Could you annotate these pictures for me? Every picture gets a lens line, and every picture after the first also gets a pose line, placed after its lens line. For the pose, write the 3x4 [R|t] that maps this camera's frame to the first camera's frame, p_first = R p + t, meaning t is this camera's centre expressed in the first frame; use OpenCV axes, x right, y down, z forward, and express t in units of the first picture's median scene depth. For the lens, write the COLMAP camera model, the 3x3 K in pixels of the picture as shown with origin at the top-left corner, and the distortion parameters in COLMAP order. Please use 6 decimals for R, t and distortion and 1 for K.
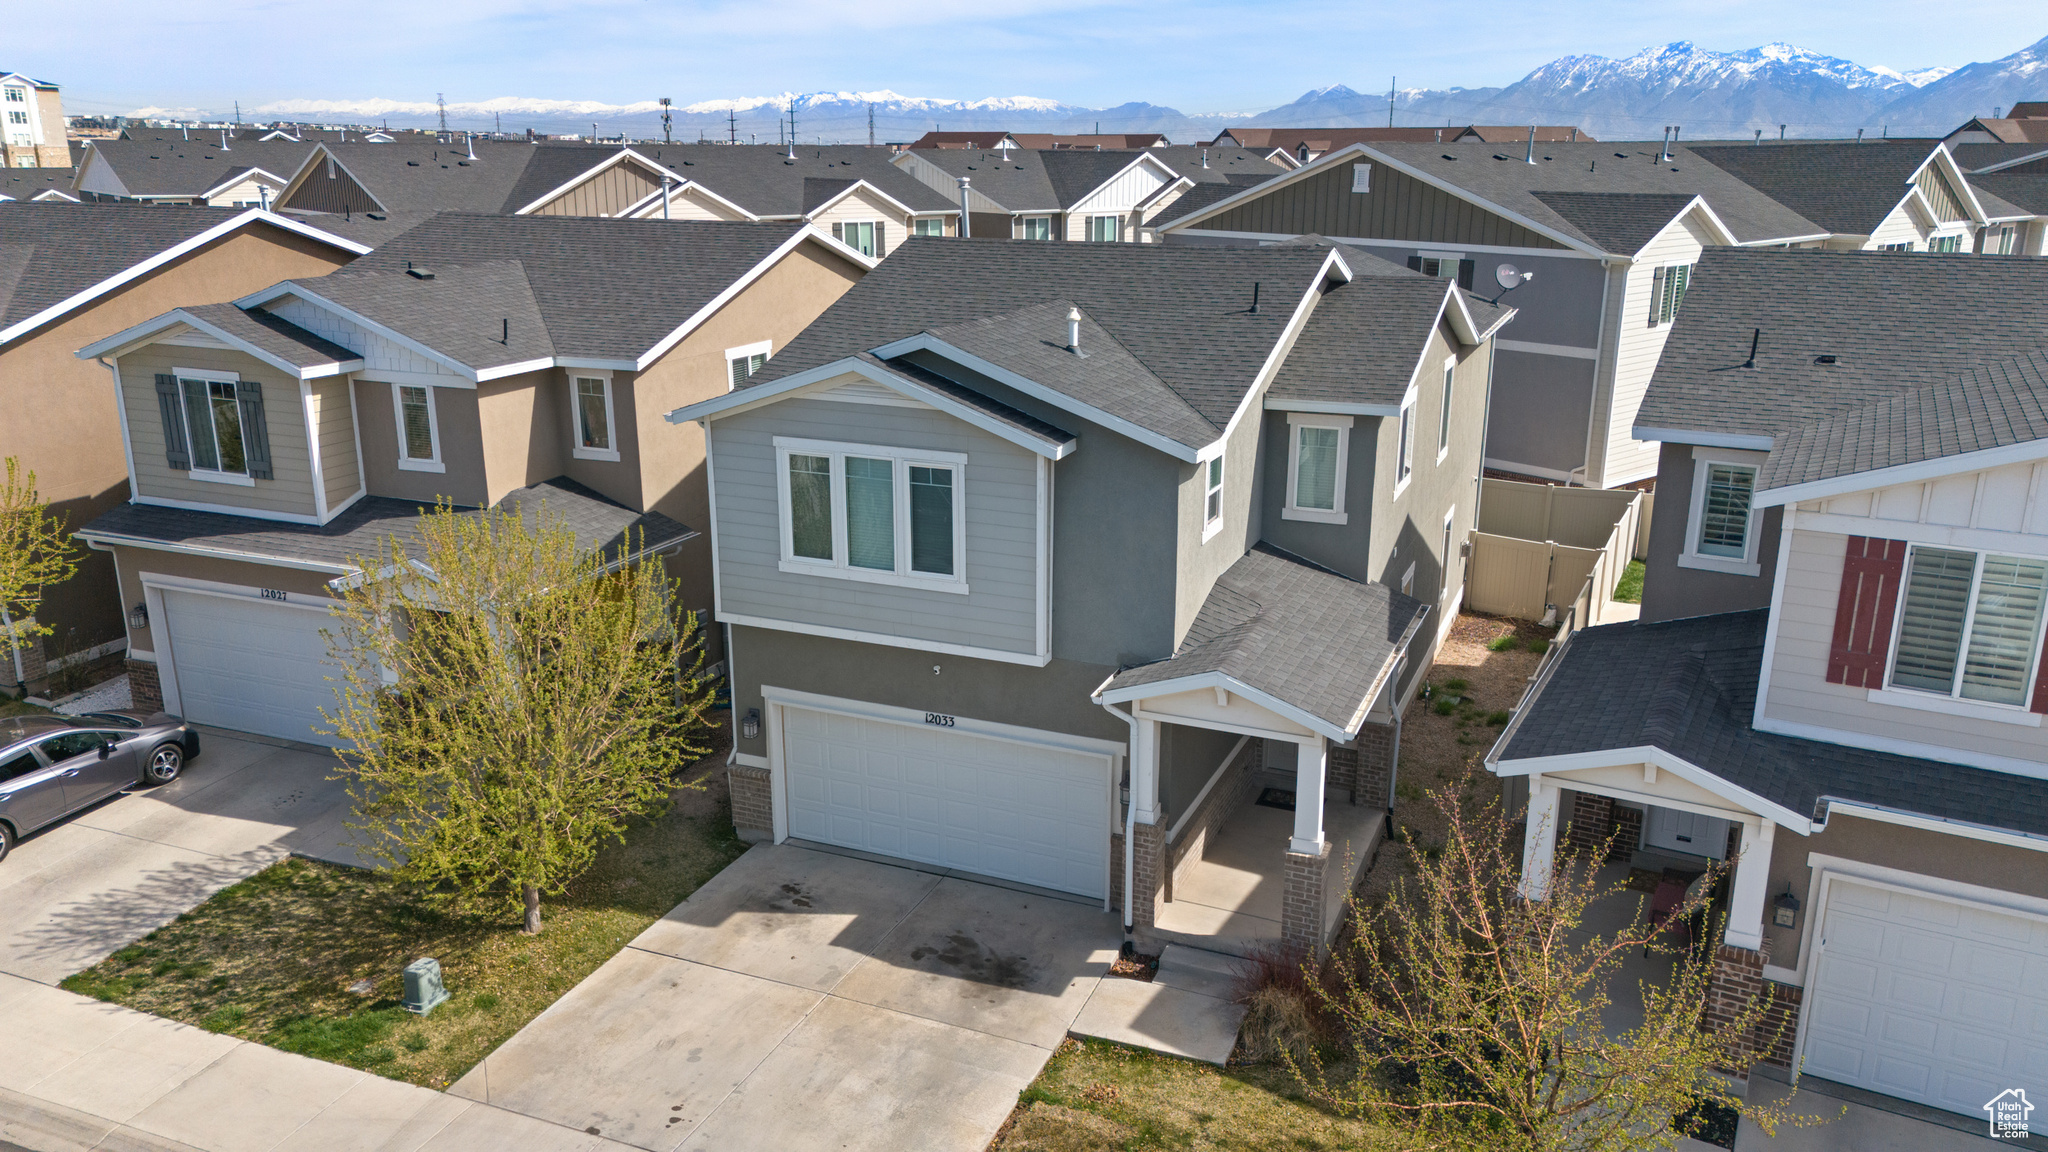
lens RADIAL K [[1494.1, 0, 1024.0], [0, 1494.1, 576.0], [0, 0, 1]] dist [0.073385, -0.049026]
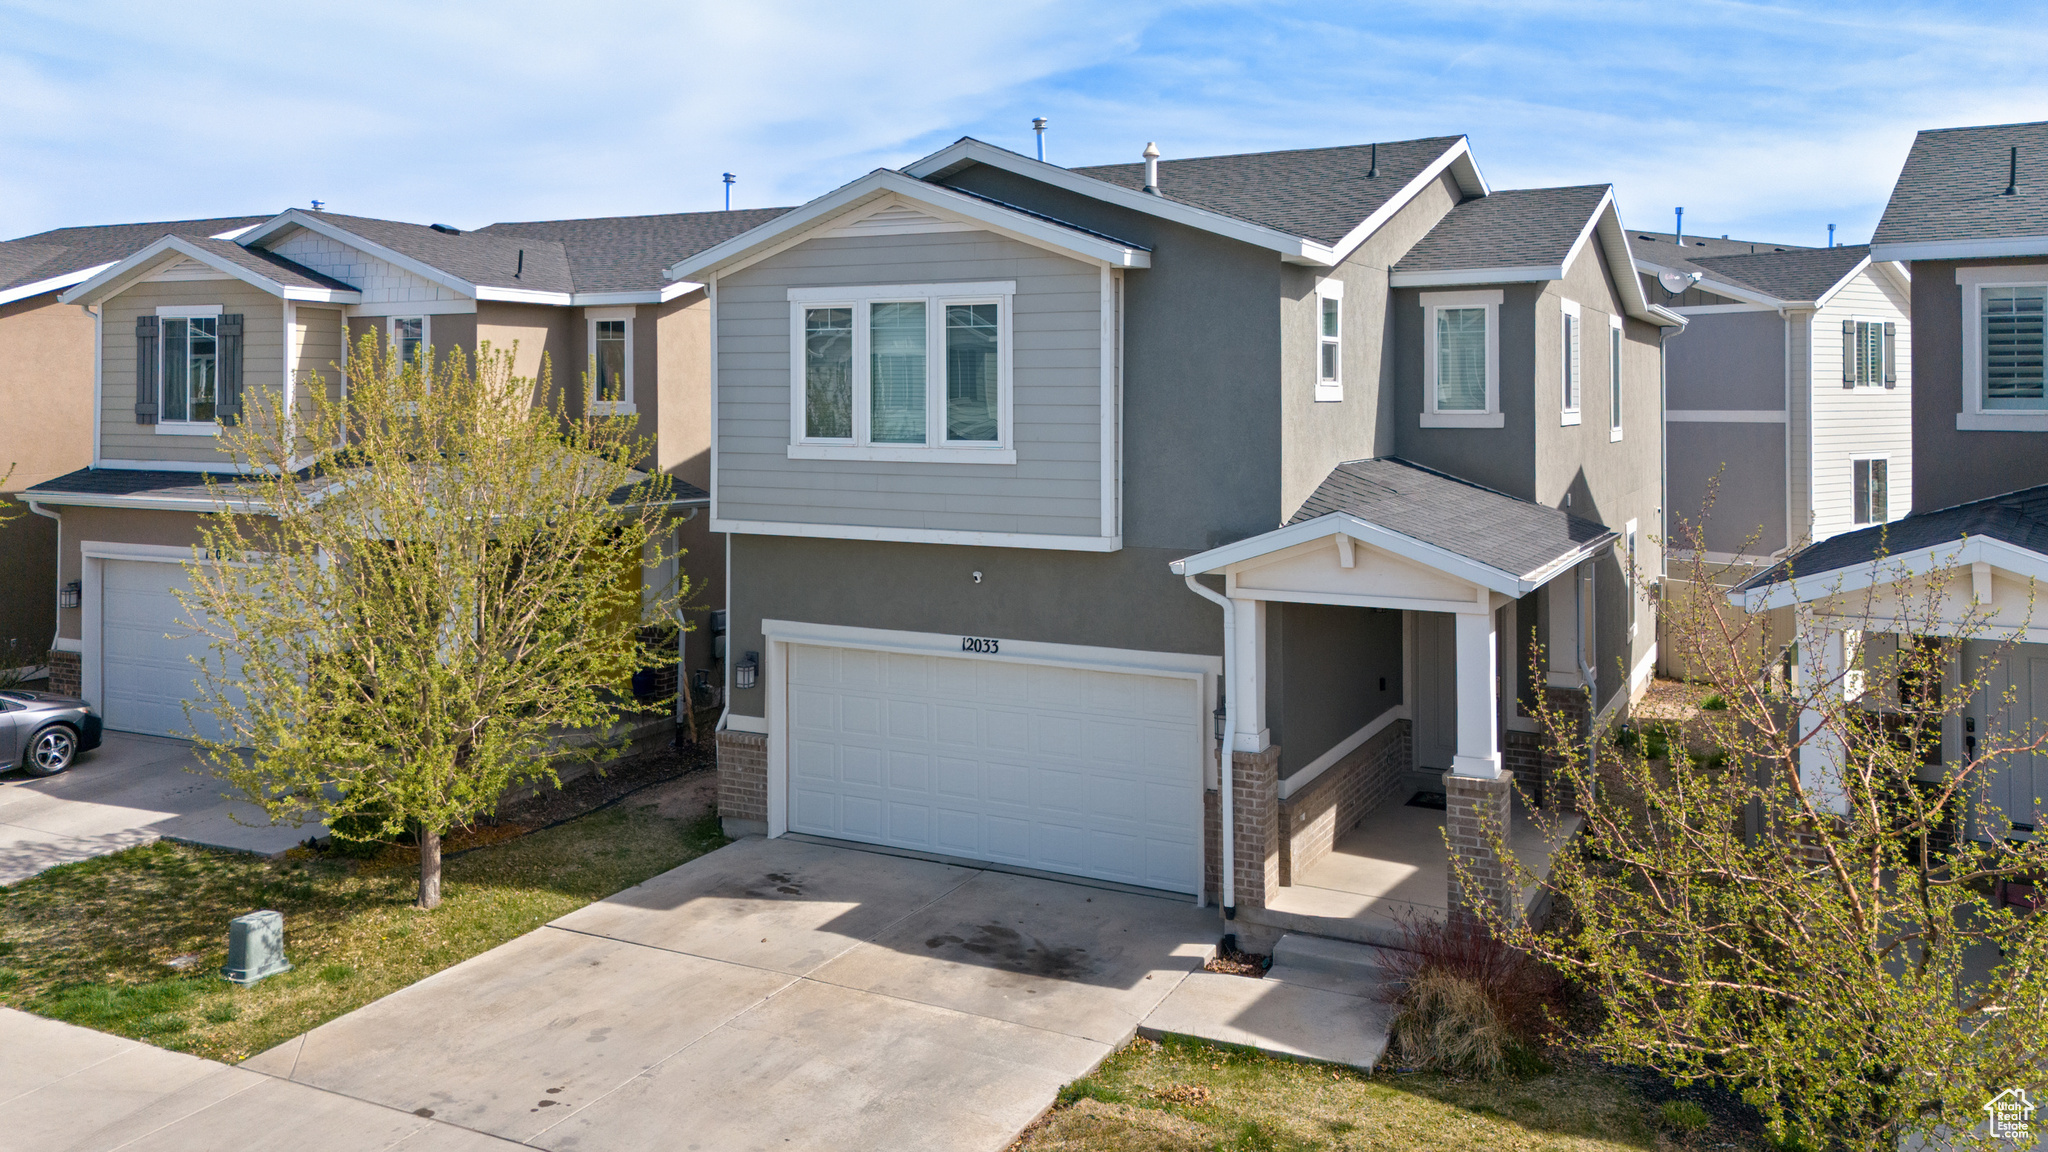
lens RADIAL K [[1553.9, 0, 1023.1], [0, 1553.9, 375.2], [0, 0, 1]] dist [0.064965, -0.031652]
pose [[0.996859, -0.003510, -0.079116, 0.031470], [-0.018884, 0.959667, -0.280506, 0.199114], [0.076909, 0.281119, 0.956586, 0.206068]]
